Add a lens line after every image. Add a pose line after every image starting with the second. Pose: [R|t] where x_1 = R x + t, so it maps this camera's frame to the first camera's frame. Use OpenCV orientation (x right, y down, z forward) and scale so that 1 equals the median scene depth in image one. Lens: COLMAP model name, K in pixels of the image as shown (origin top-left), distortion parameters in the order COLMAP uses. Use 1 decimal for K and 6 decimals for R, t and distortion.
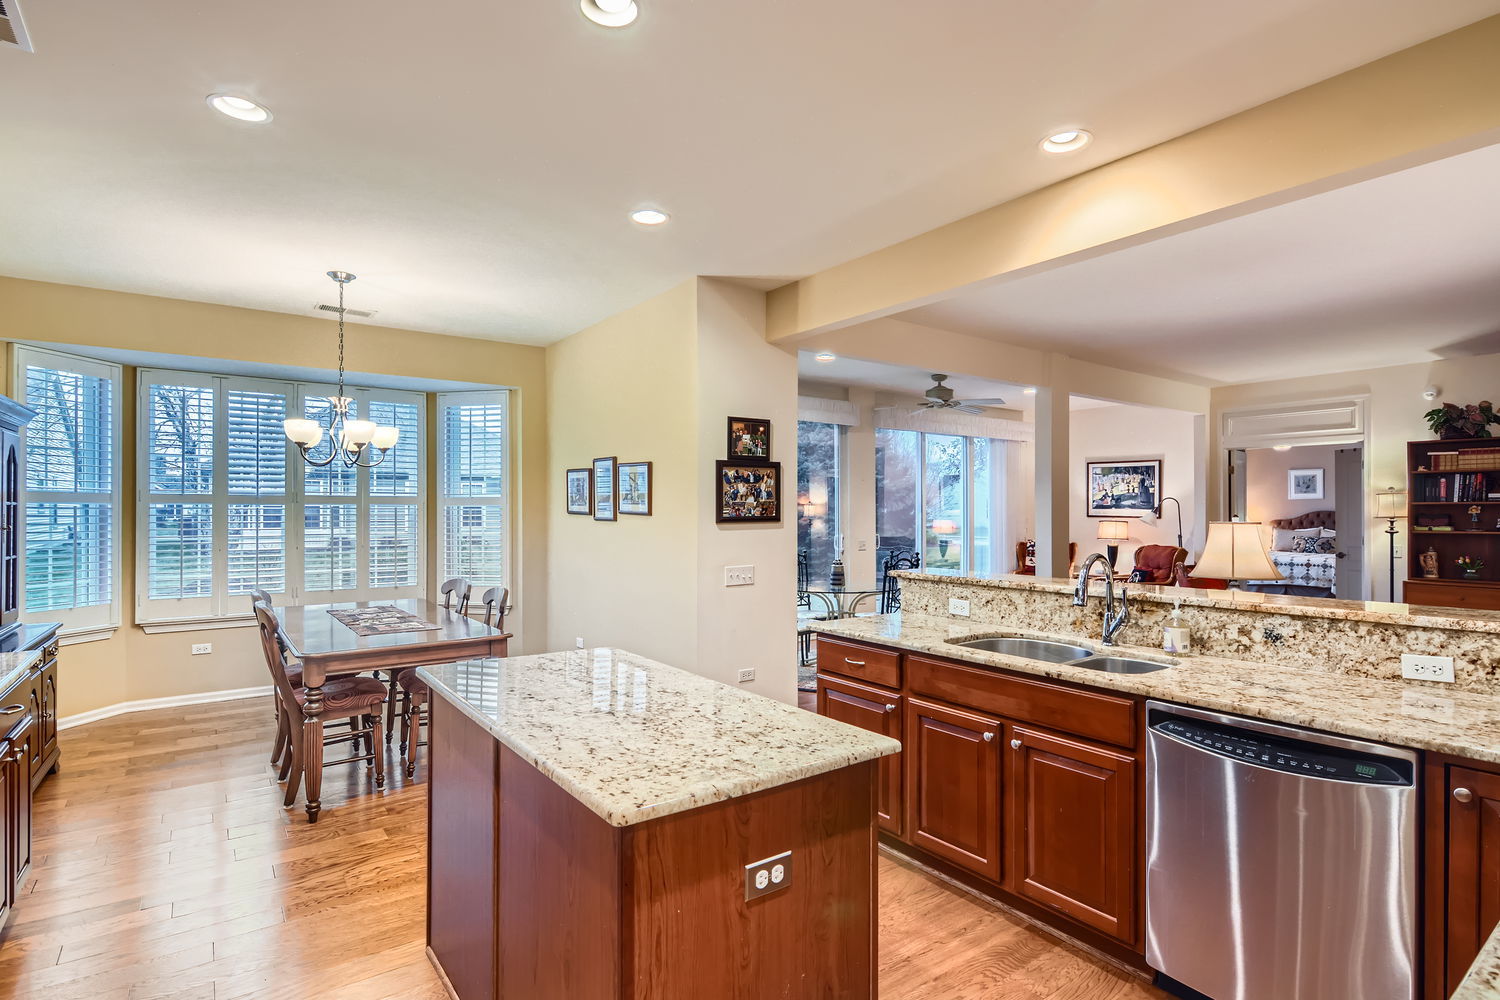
lens RADIAL K [[755.3, 0, 759.4], [0, 755.3, 505.9], [0, 0, 1]] dist [-0.004443, -0.003542]
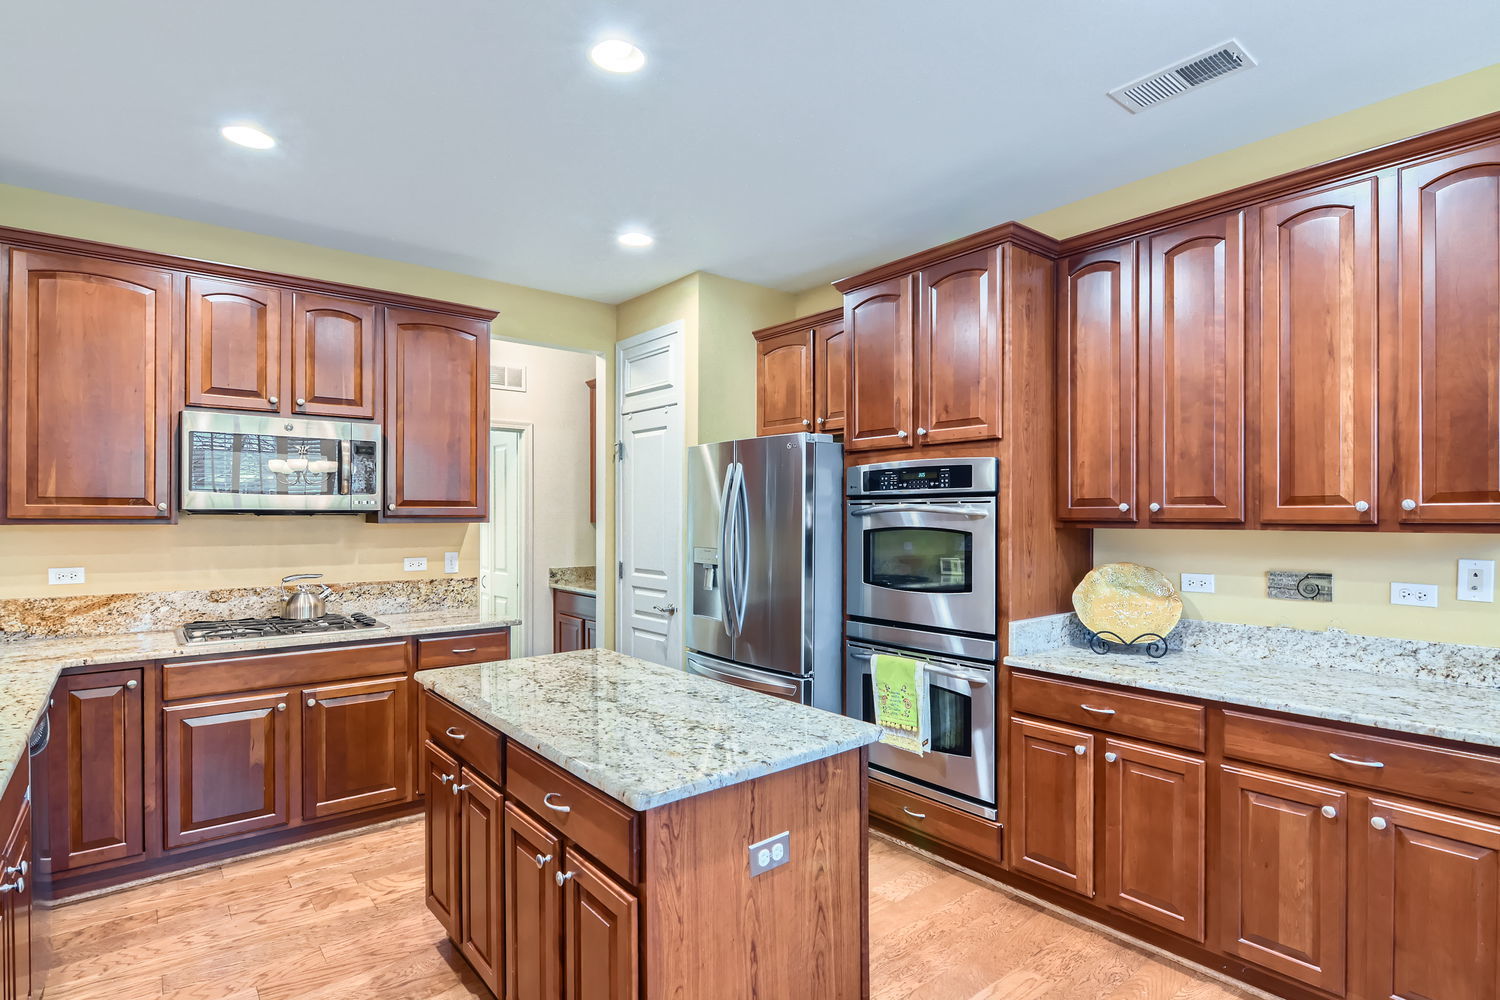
lens RADIAL K [[755.3, 0, 754.9], [0, 755.3, 511.3], [0, 0, 1]] dist [-0.004443, -0.003542]
pose [[-0.999185, 0.001176, -0.040349, -0.112938], [0.001588, 0.999947, -0.010175, 0.001686], [0.040334, -0.010231, -0.999134, 0.670805]]
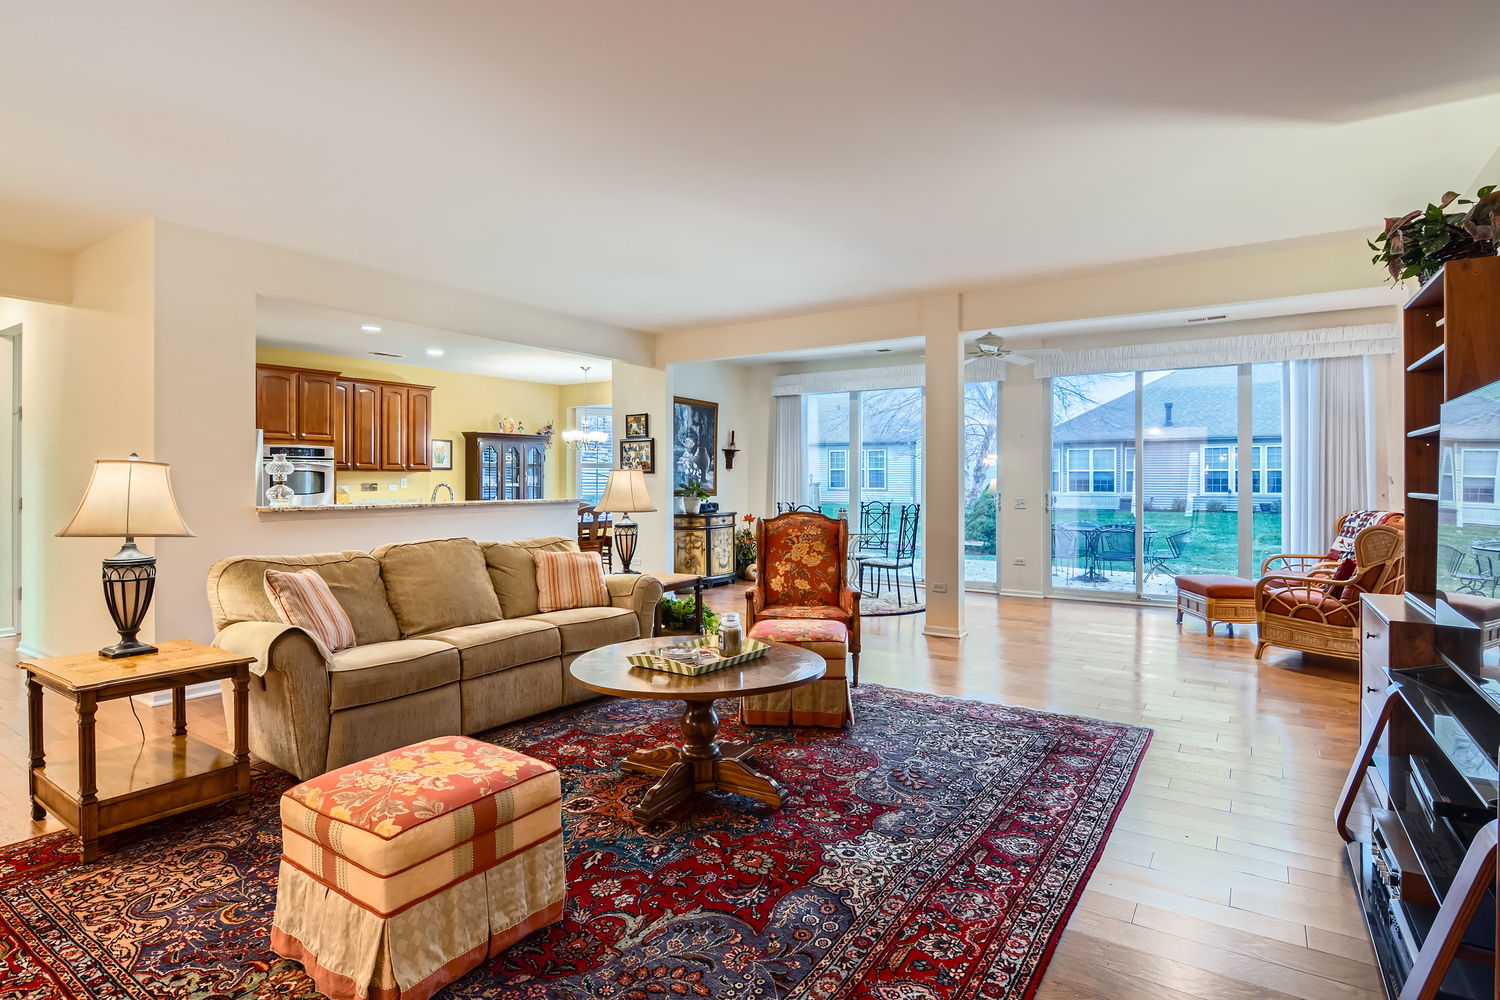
lens RADIAL K [[755.3, 0, 767.9], [0, 755.3, 473.4], [0, 0, 1]] dist [-0.004443, -0.003542]
pose [[0.355248, -0.006803, -0.934747, 1.240476], [0.005652, 0.999971, -0.005129, 0.022949], [0.934755, -0.003461, 0.355276, 0.478236]]
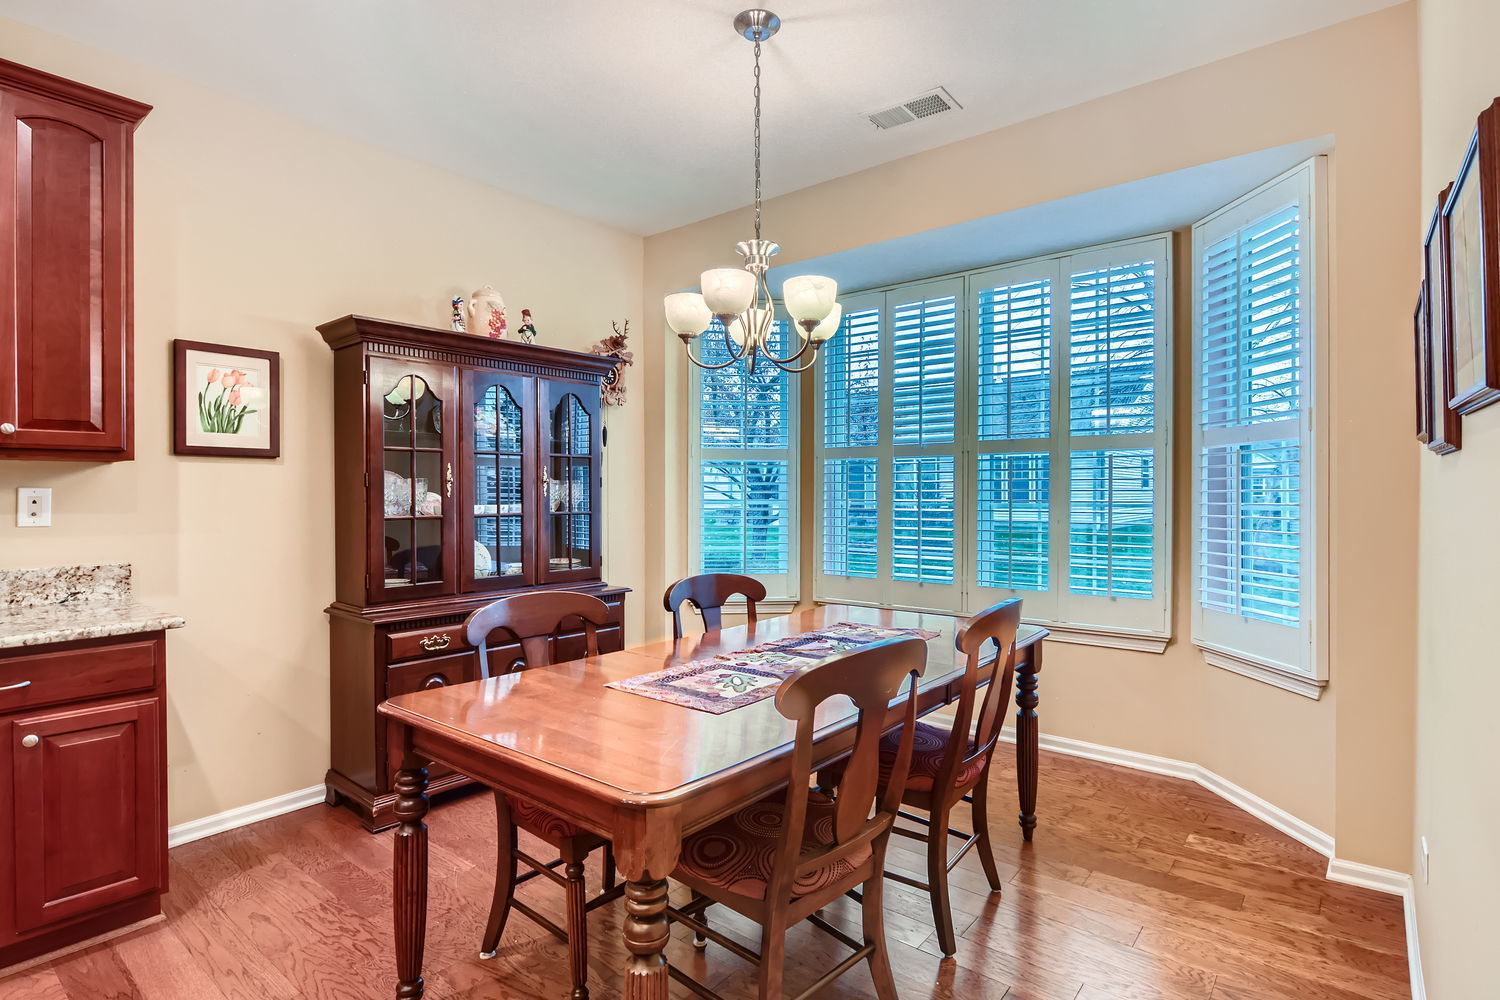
lens RADIAL K [[755.3, 0, 765.4], [0, 755.3, 495.7], [0, 0, 1]] dist [-0.004443, -0.003542]
pose [[0.254147, 0.004281, -0.967156, -0.010664], [0.005760, 0.999966, 0.005940, 0.025414], [0.967148, -0.007080, 0.254114, 0.589290]]
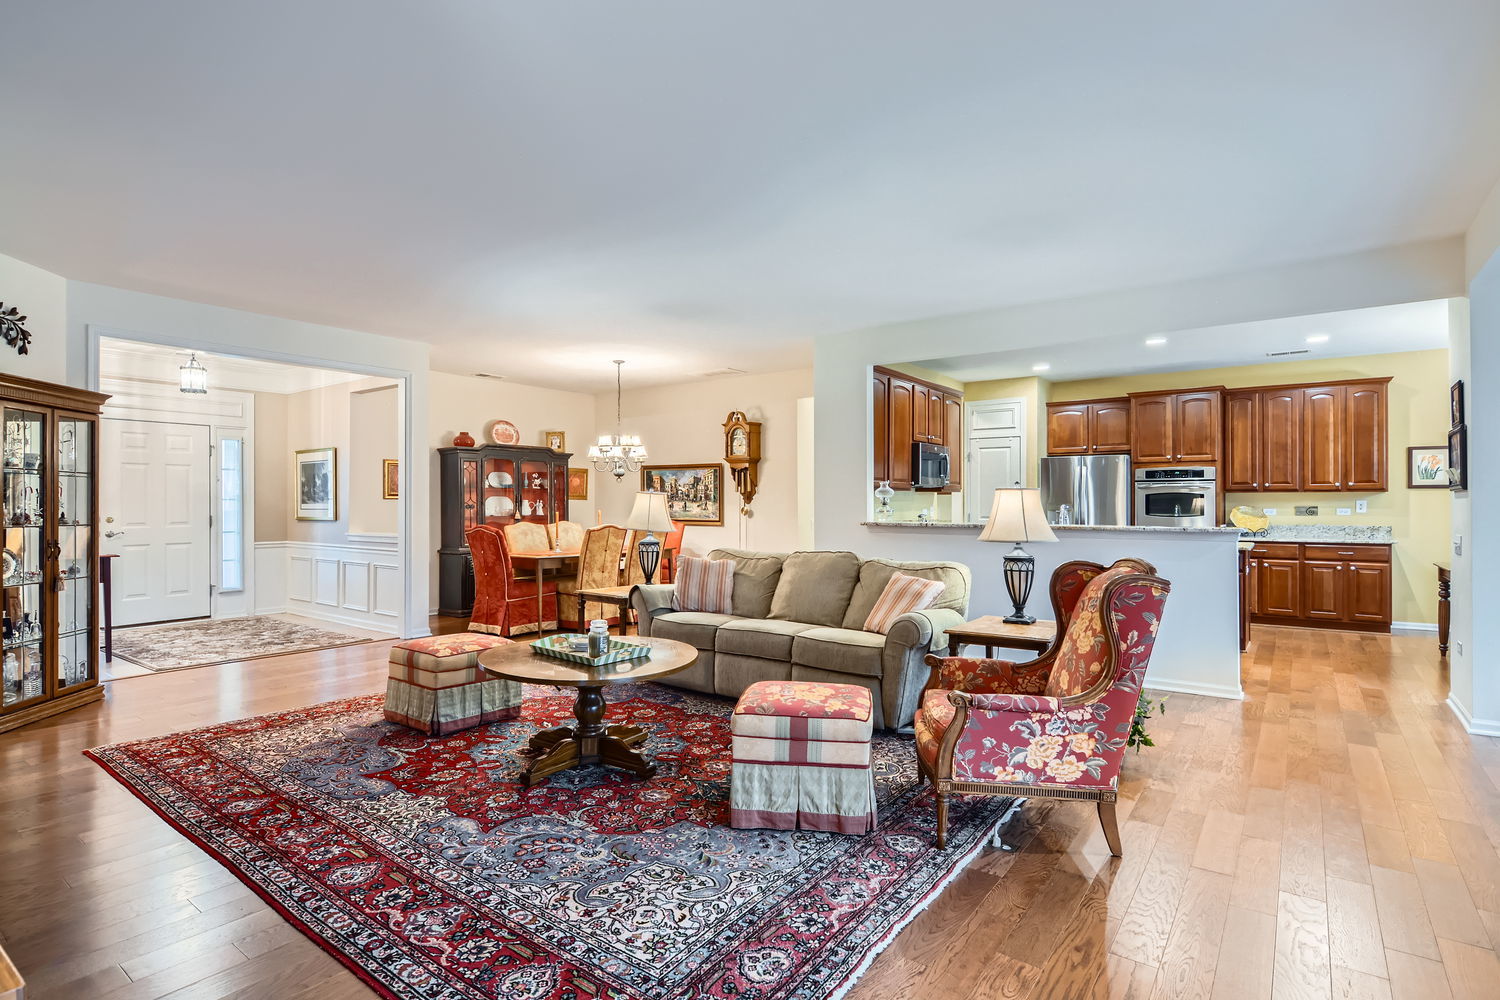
lens RADIAL K [[755.3, 0, 751.7], [0, 755.3, 501.1], [0, 0, 1]] dist [-0.004443, -0.003542]
pose [[-0.954851, 0.000067, -0.297086, 0.824184], [0.002257, 0.999973, -0.007030, 0.028726], [0.297077, -0.007383, -0.954825, 1.191606]]
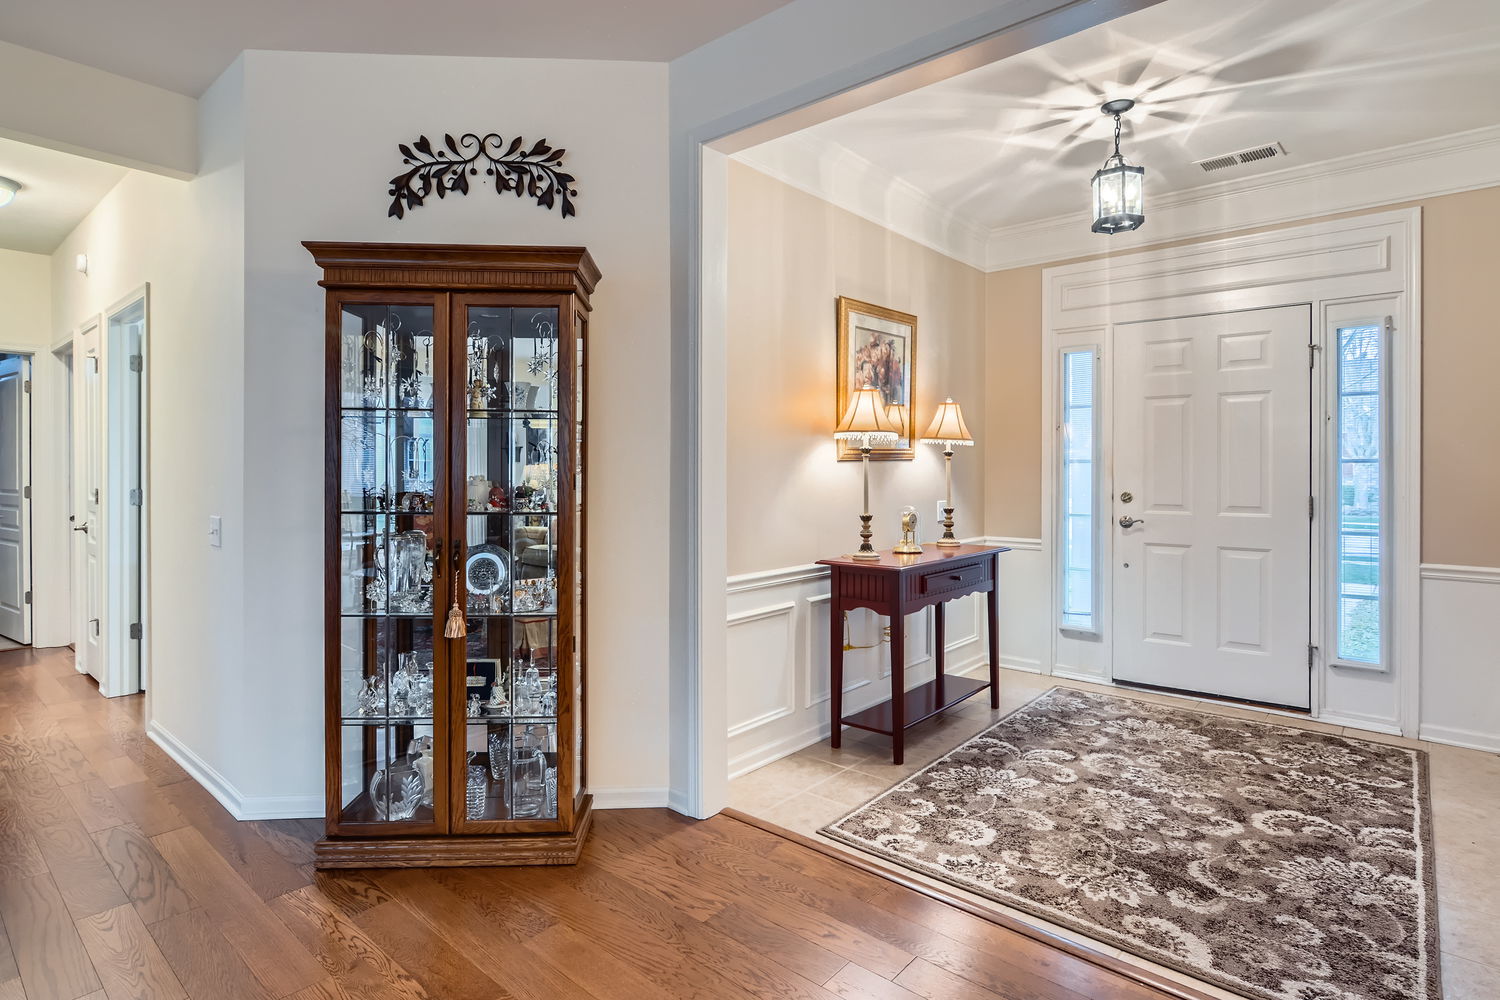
lens RADIAL K [[752.0, 0, 772.1], [0, 752.0, 466.5], [0, 0, 1]] dist [-0.005242, -0.000216]
pose [[-0.224929, -0.002688, 0.974371, 0.839010], [-0.006018, 0.999981, 0.001370, 0.020816], [-0.974357, -0.005556, -0.224941, 0.260363]]
